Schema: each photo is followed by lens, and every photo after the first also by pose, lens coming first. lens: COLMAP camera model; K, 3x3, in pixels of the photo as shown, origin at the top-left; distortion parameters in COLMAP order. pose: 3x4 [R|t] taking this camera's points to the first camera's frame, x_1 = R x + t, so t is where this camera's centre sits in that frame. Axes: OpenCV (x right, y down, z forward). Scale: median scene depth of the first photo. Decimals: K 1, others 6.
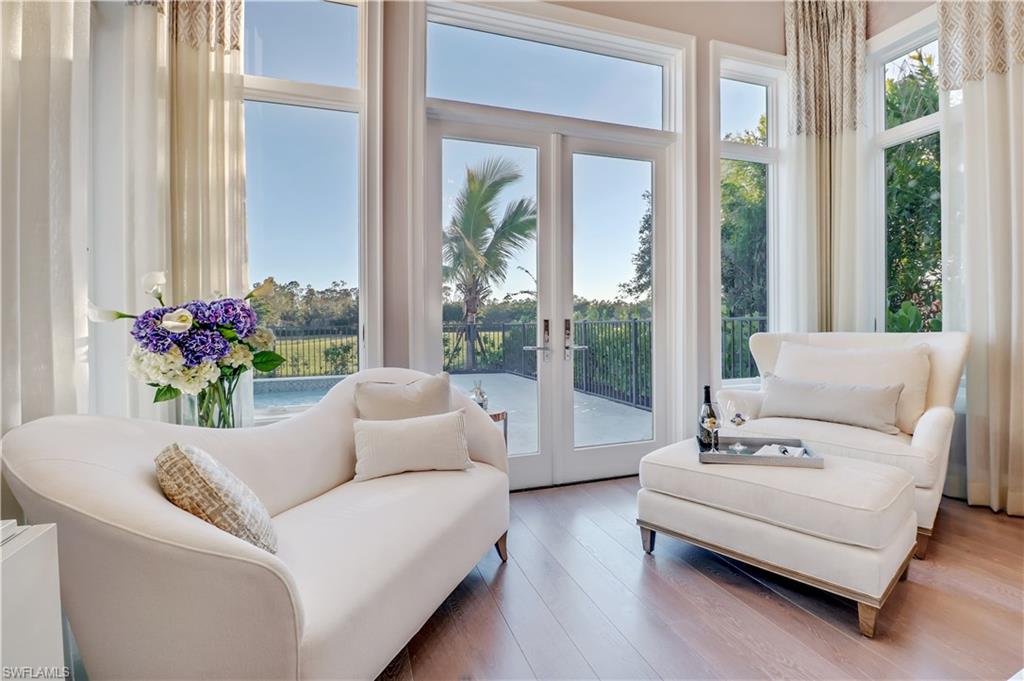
lens RADIAL K [[494.2, 0, 514.2], [0, 494.2, 333.2], [0, 0, 1]] dist [-0.011188, -0.005162]
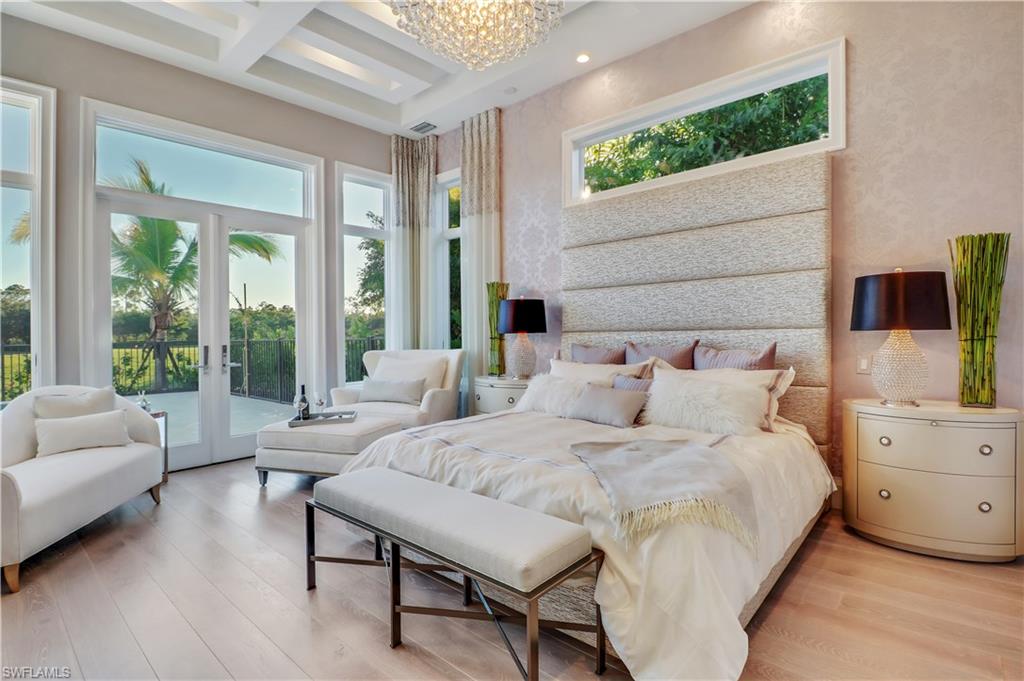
lens RADIAL K [[494.2, 0, 530.4], [0, 494.2, 333.5], [0, 0, 1]] dist [-0.011188, -0.005162]
pose [[0.855196, -0.005371, 0.518277, 0.115068], [0.016243, 0.999733, -0.016442, -0.021656], [-0.518050, 0.022480, 0.855055, -0.594953]]
